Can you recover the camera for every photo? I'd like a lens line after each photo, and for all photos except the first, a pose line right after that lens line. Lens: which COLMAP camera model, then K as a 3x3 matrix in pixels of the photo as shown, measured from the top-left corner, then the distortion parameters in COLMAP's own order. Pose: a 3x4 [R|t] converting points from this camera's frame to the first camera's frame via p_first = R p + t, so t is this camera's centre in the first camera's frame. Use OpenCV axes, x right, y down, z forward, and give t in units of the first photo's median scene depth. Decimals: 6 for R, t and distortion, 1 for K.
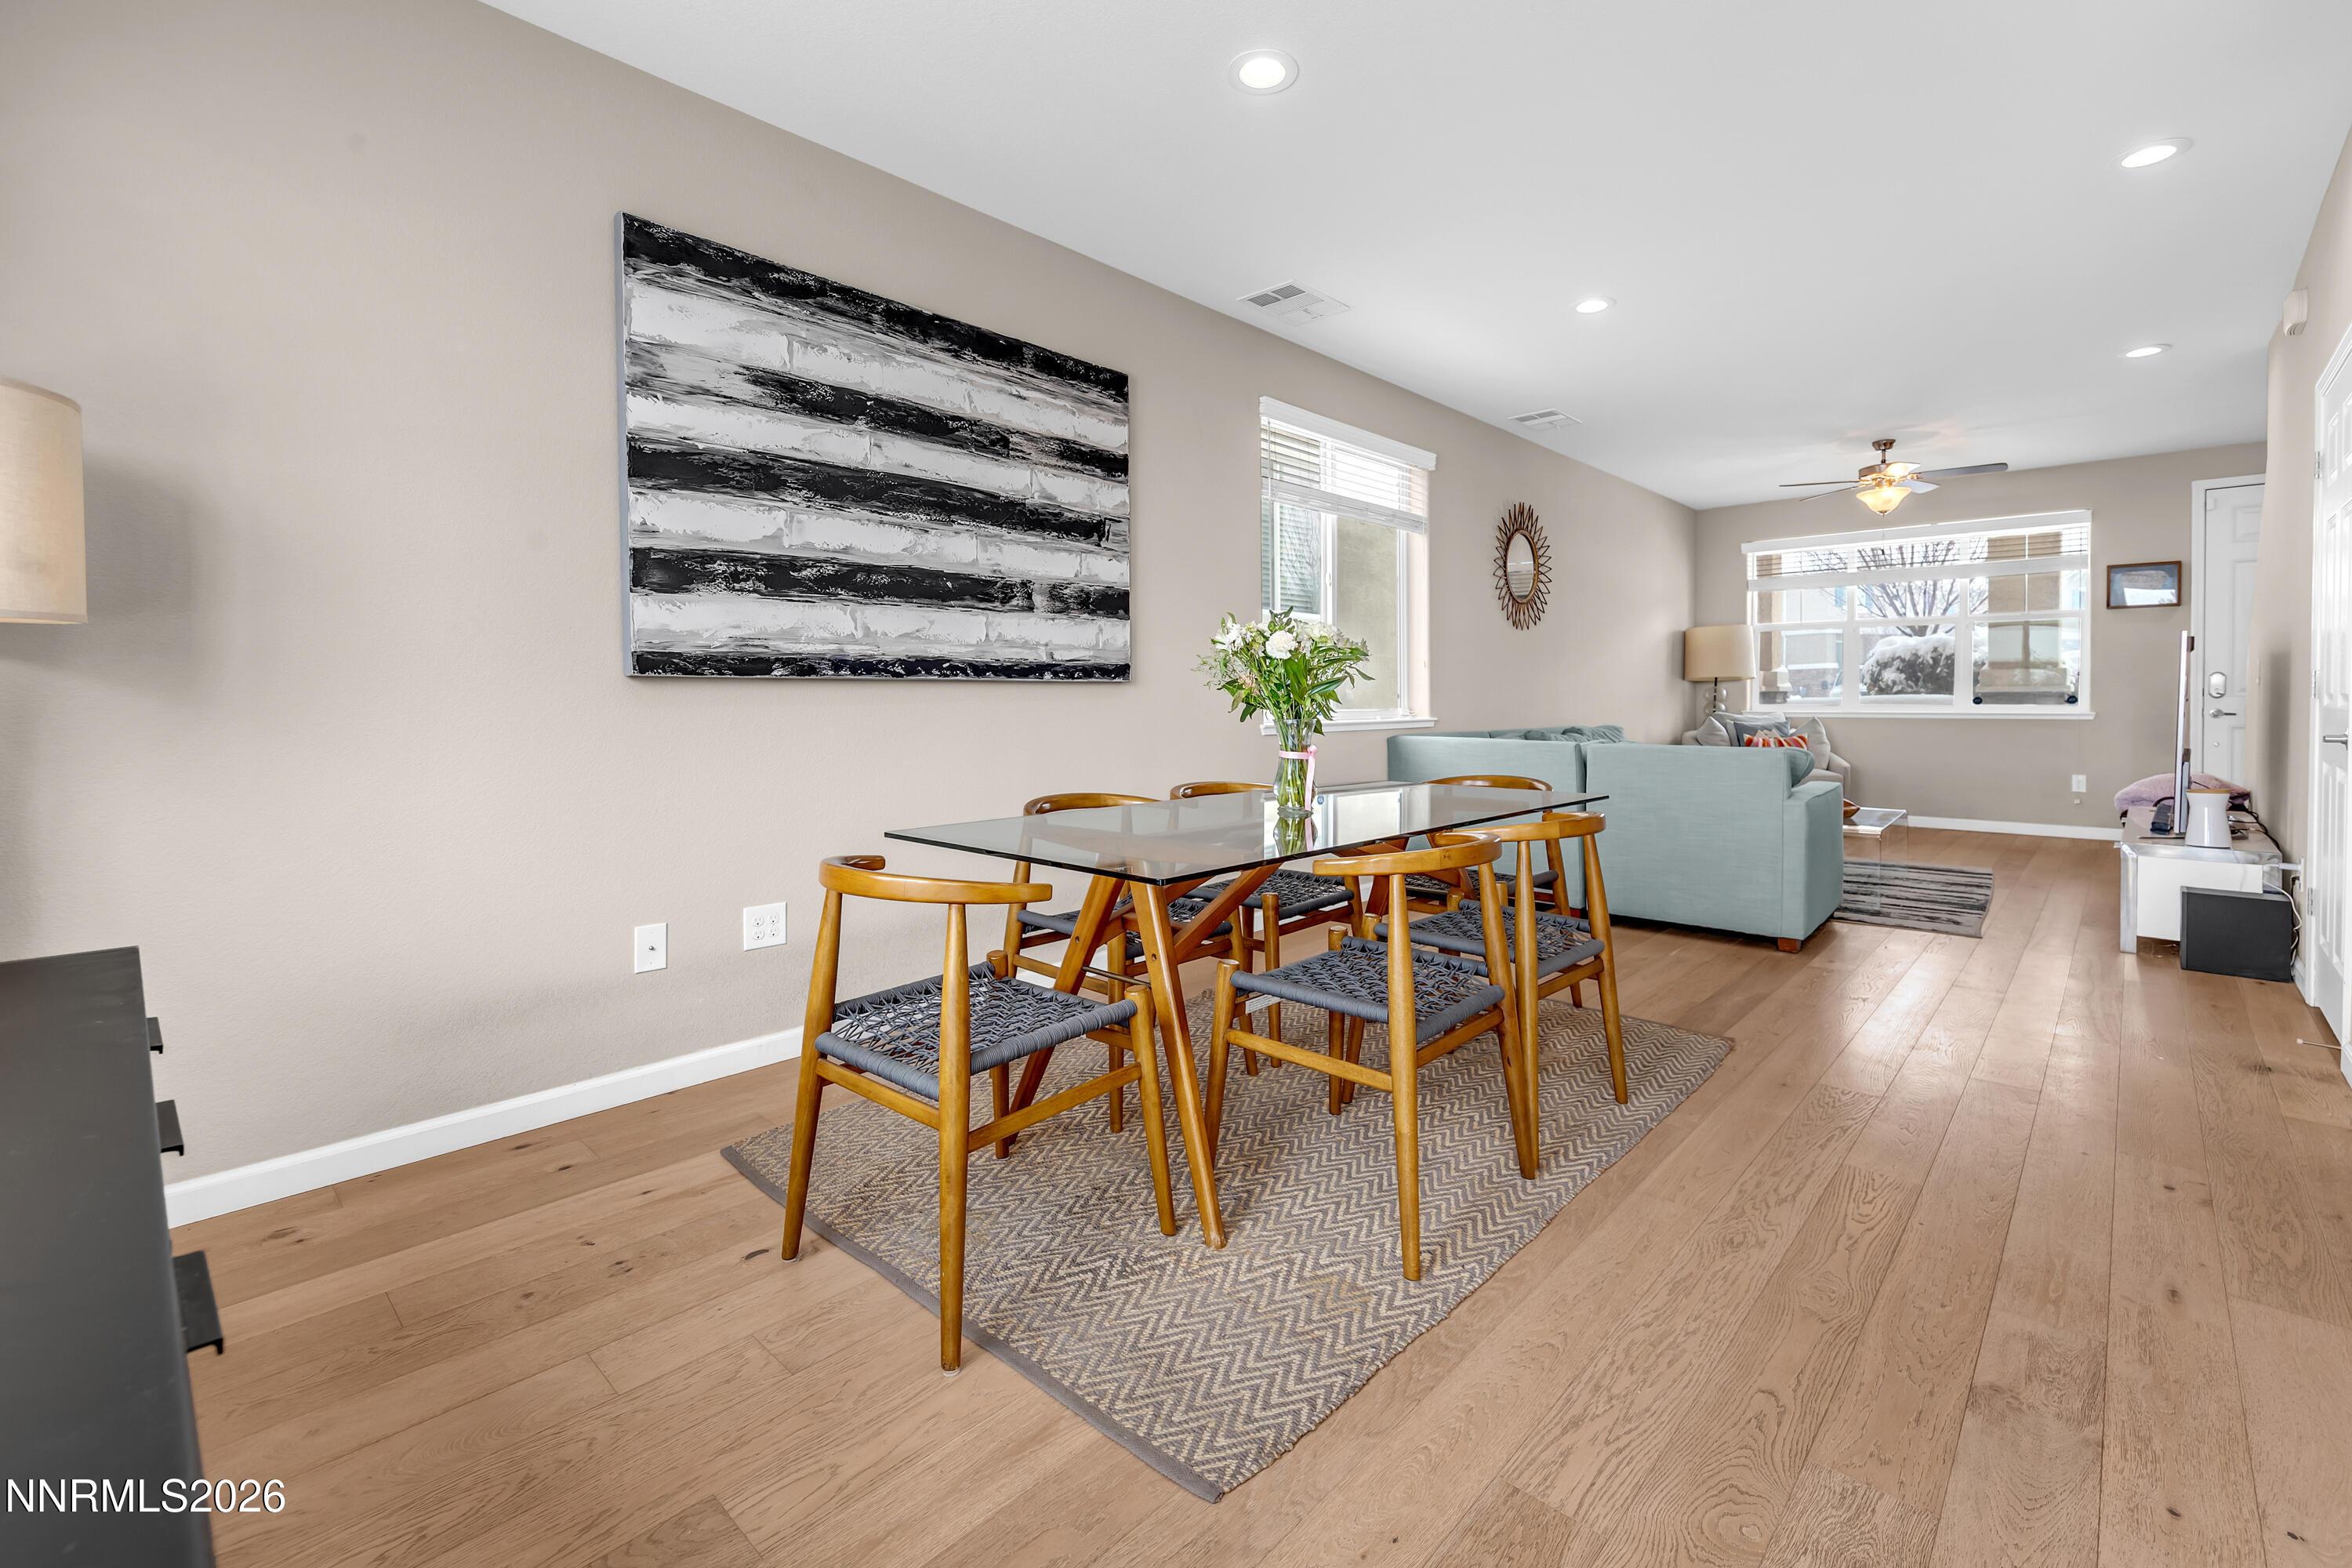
lens RADIAL K [[1020.0, 0, 1180.3], [0, 1020.0, 730.9], [0, 0, 1]] dist [-0.001279, 0.000237]
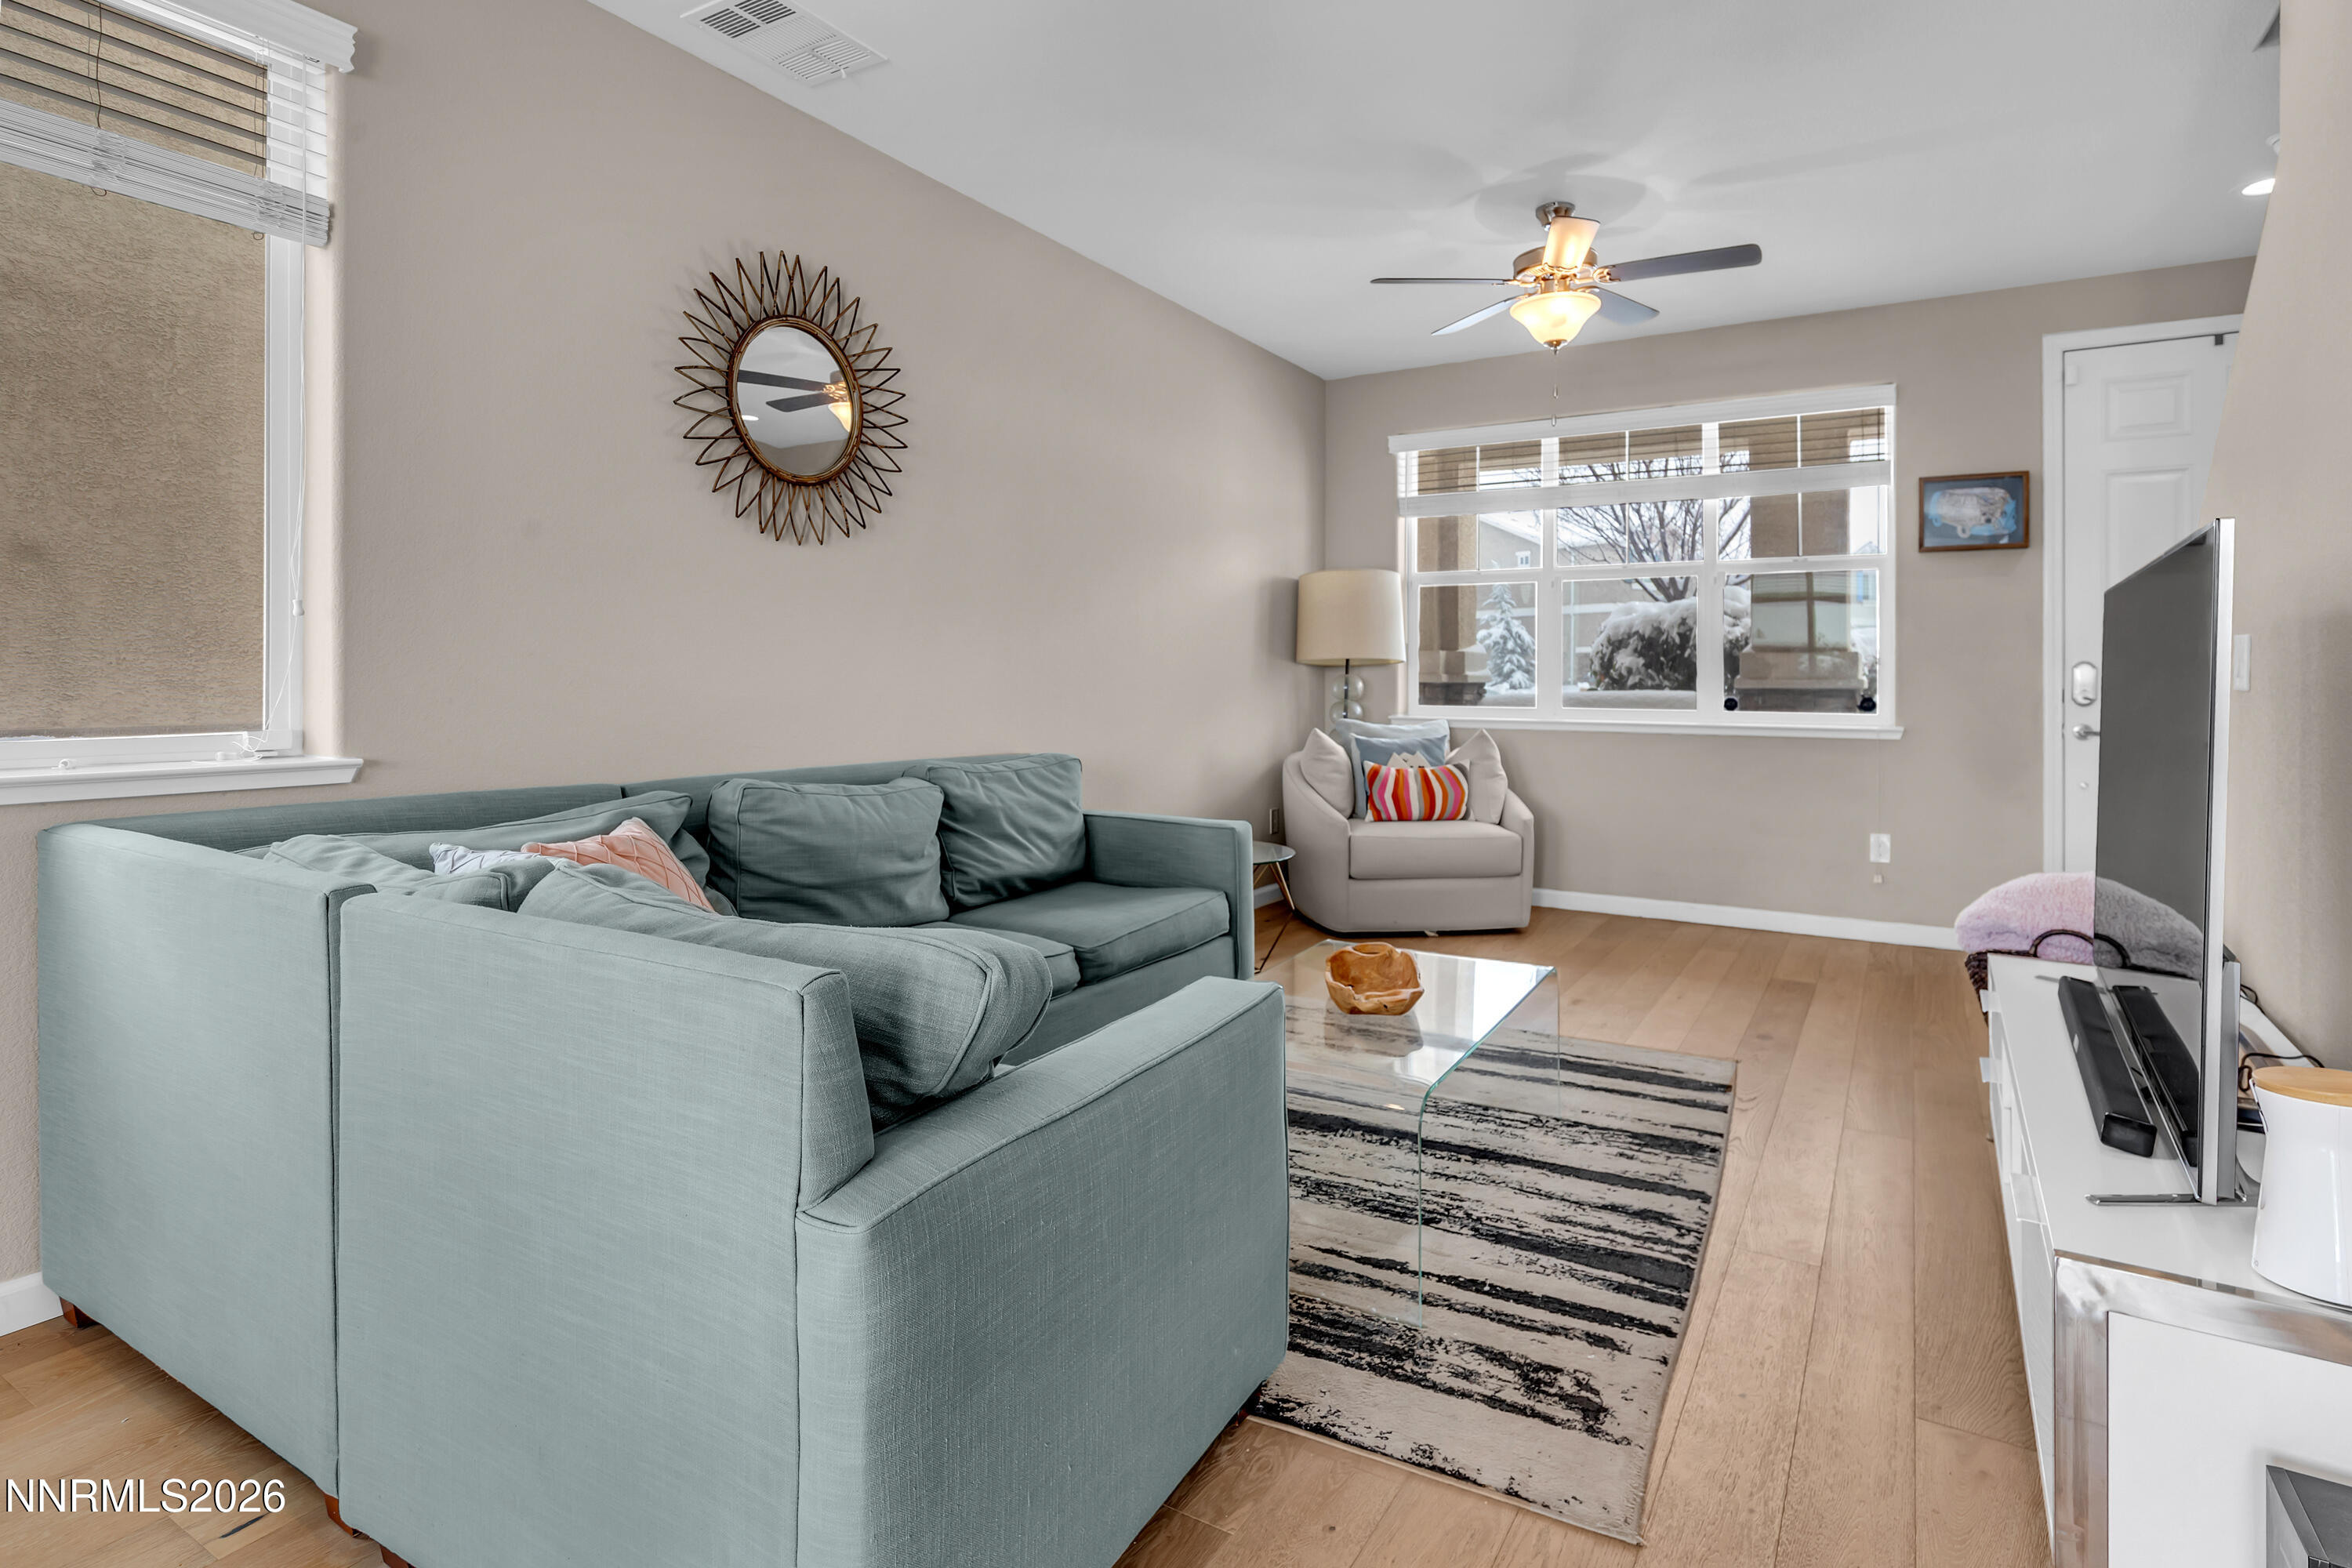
lens RADIAL K [[1252.5, 0, 1173.7], [0, 1252.5, 688.8], [0, 0, 1]] dist [-0.001441, -0.000508]
pose [[0.976060, 0.009732, 0.217285, 0.300701], [-0.004817, 0.999721, -0.023139, -0.020242], [-0.217449, 0.021538, 0.975834, 0.352252]]
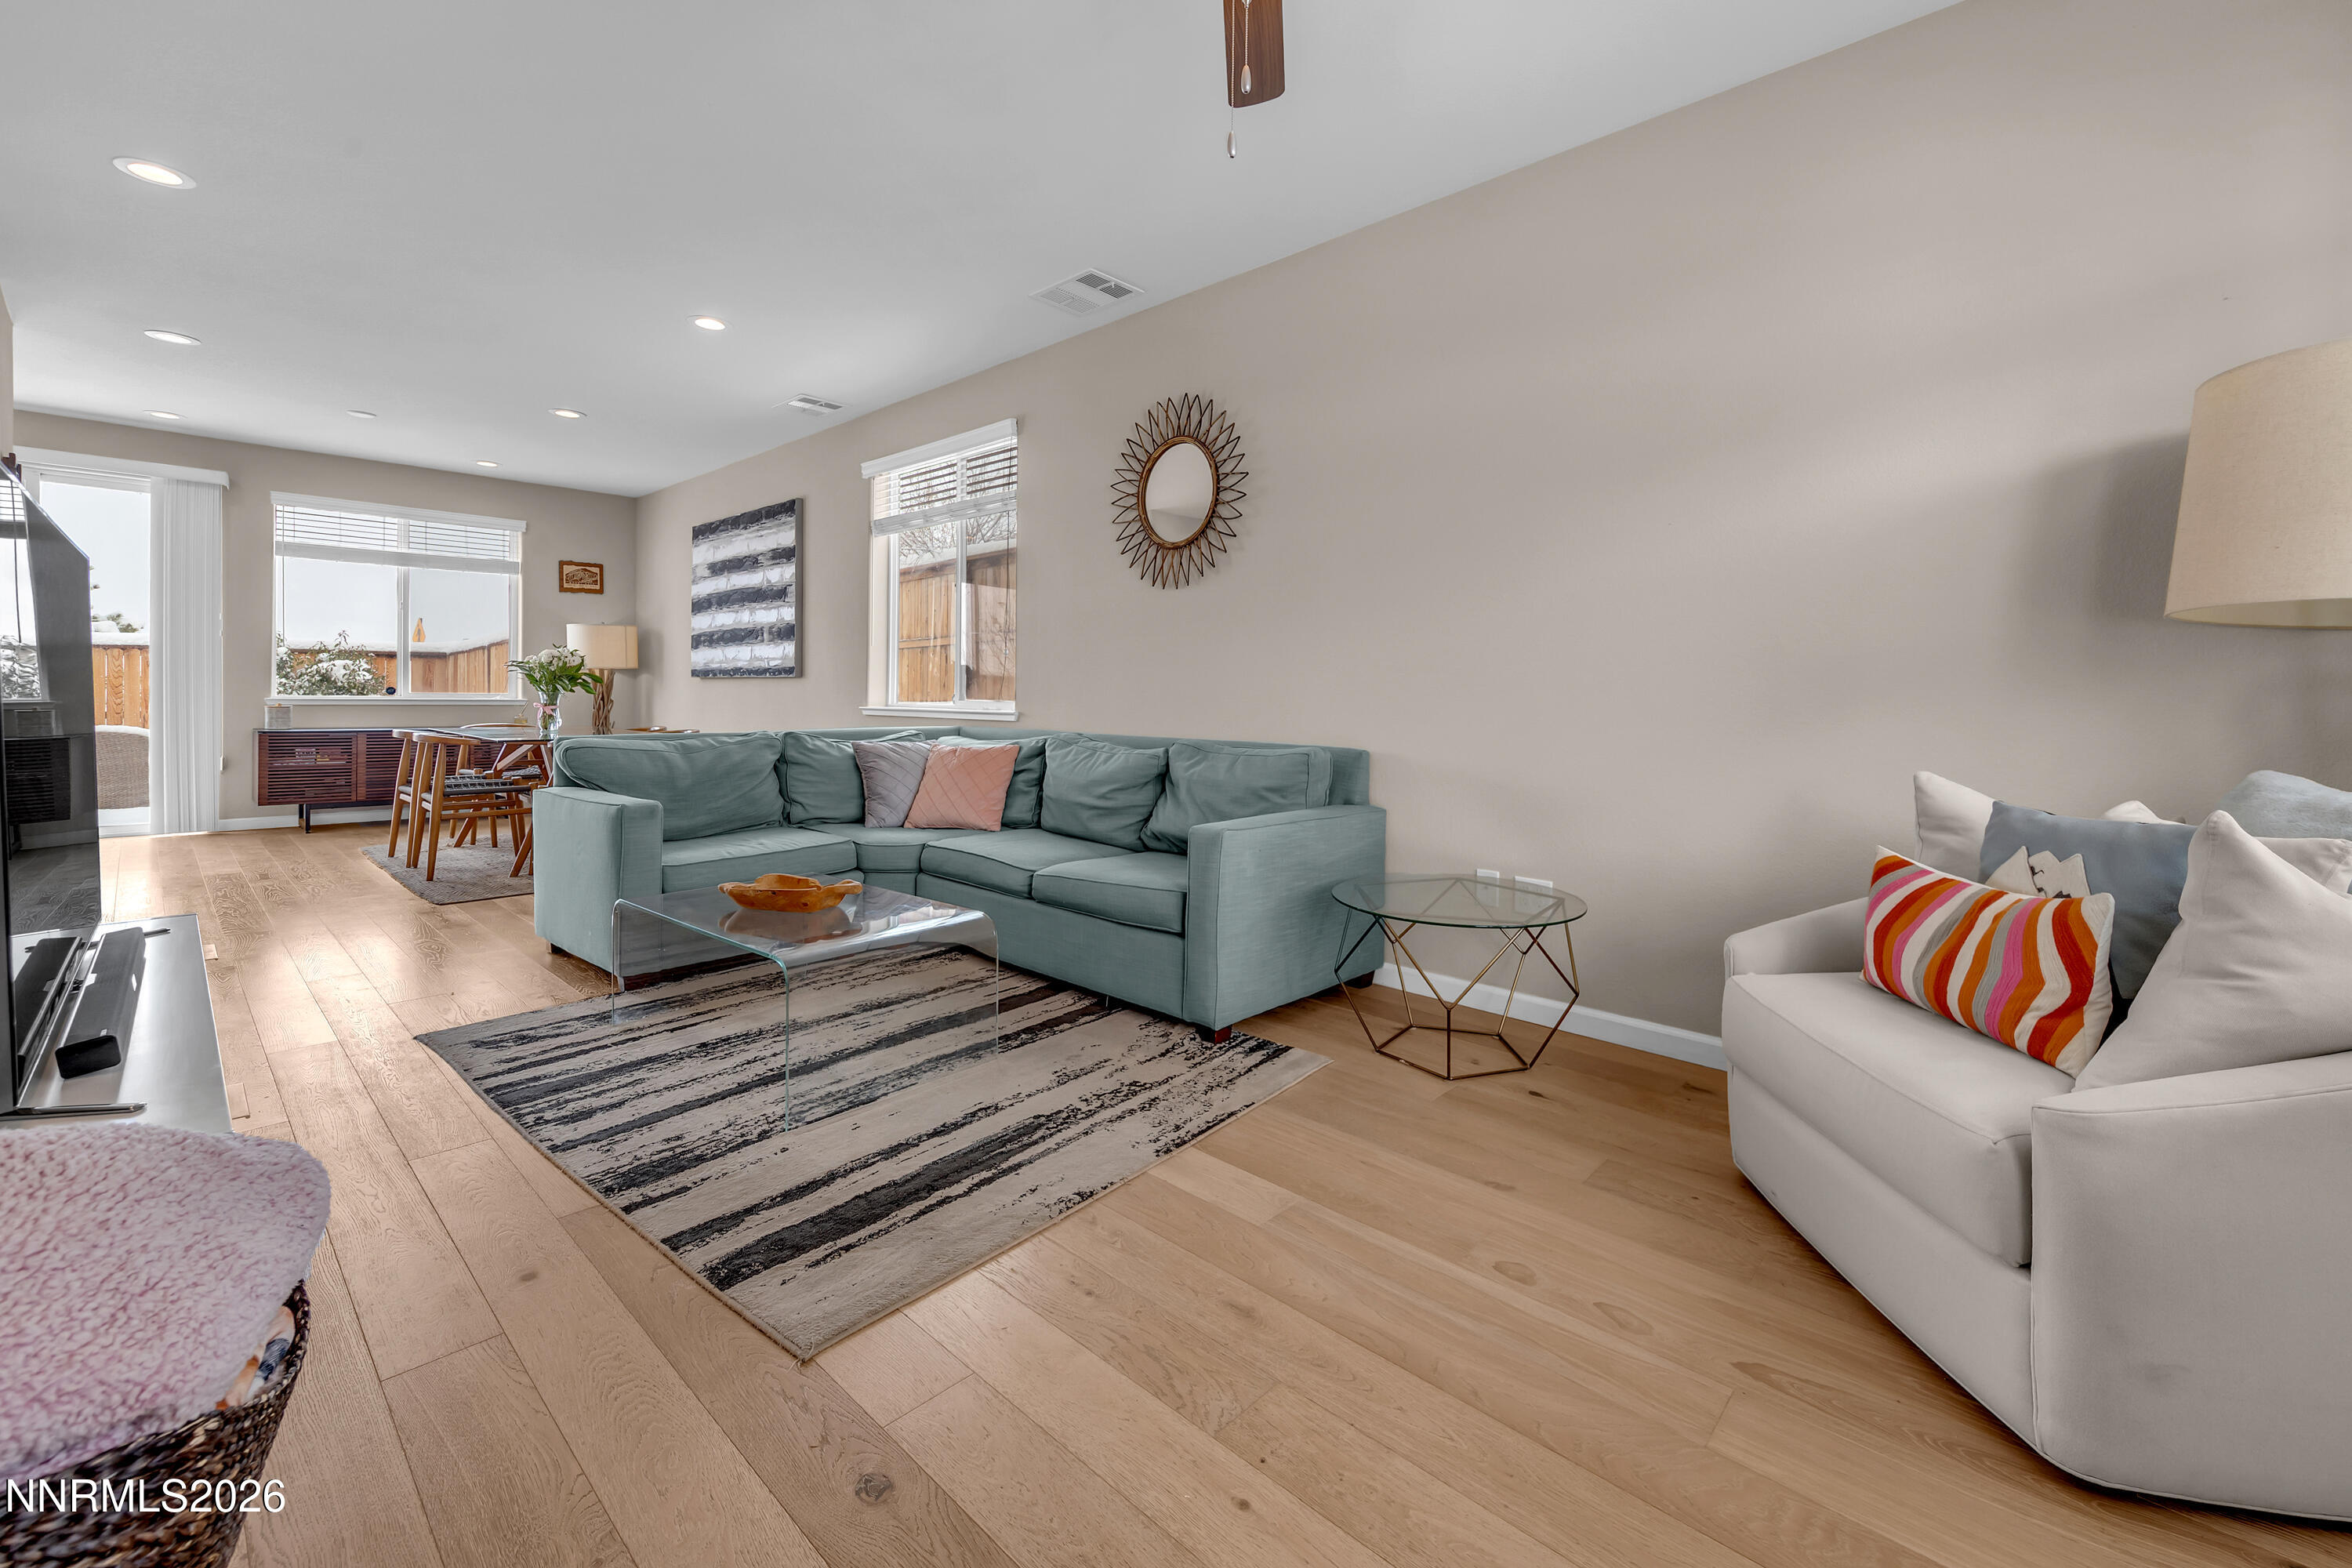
lens RADIAL K [[932.1, 0, 1176.5], [0, 932.1, 715.3], [0, 0, 1]] dist [-0.000311, -0.000048]
pose [[0.017254, 0.029554, -0.999414, 0.751887], [-0.042609, 0.998677, 0.028797, -0.027585], [0.998943, 0.042087, 0.018490, 0.793552]]
